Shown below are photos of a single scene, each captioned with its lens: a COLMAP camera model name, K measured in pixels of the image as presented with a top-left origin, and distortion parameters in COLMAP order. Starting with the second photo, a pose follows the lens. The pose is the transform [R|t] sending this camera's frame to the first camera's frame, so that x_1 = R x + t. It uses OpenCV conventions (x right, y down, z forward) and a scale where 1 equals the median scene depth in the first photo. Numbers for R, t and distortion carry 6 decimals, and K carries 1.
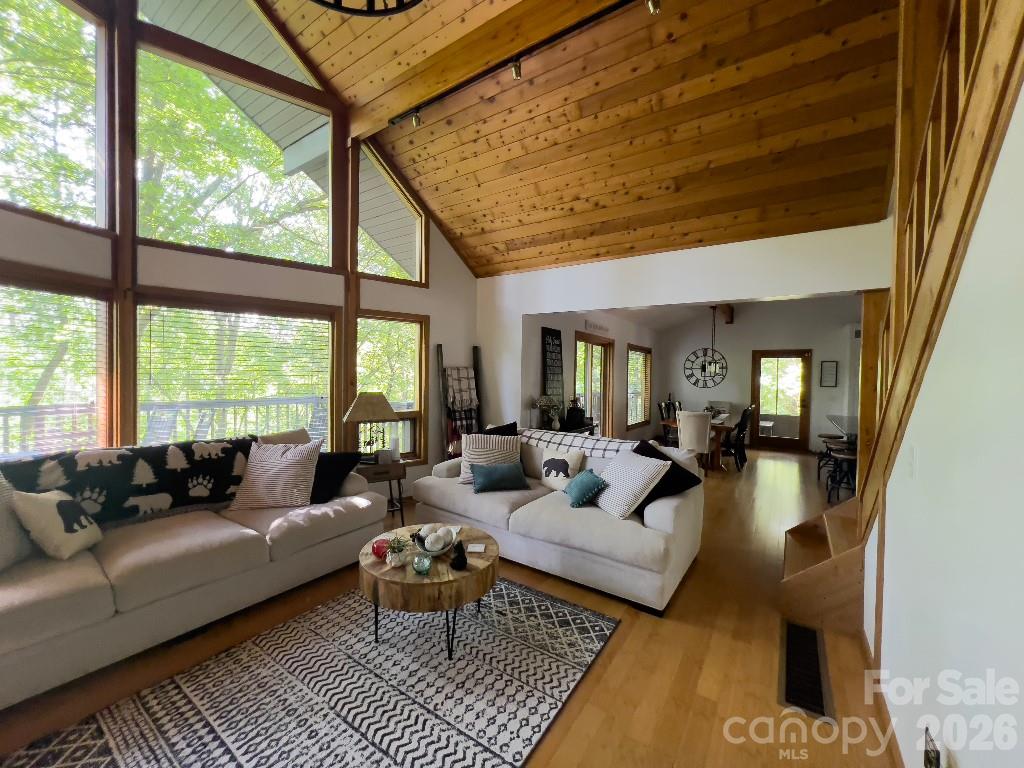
lens RADIAL K [[409.7, 0, 505.7], [0, 409.7, 381.3], [0, 0, 1]] dist [0.001520, -0.000155]
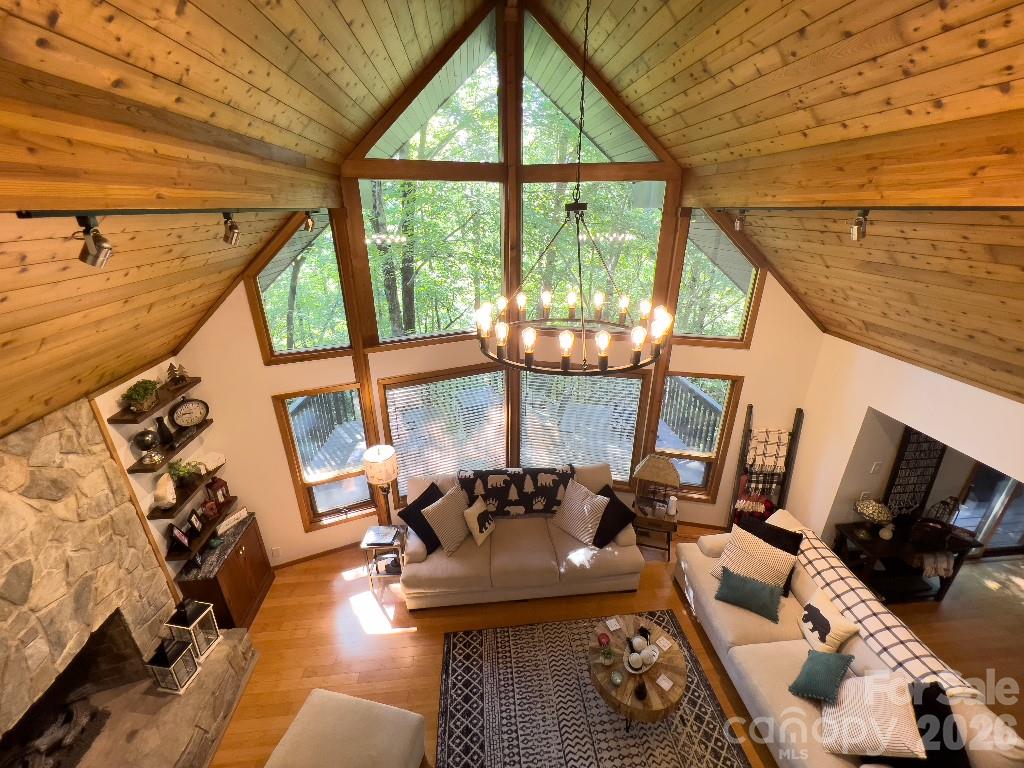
lens RADIAL K [[409.7, 0, 511.1], [0, 409.7, 380.5], [0, 0, 1]] dist [0.001520, -0.000155]
pose [[0.650033, 0.273164, -0.709111, 0.221138], [-0.001724, 0.933684, 0.358093, -0.779783], [0.759904, -0.231550, 0.607397, 0.013005]]
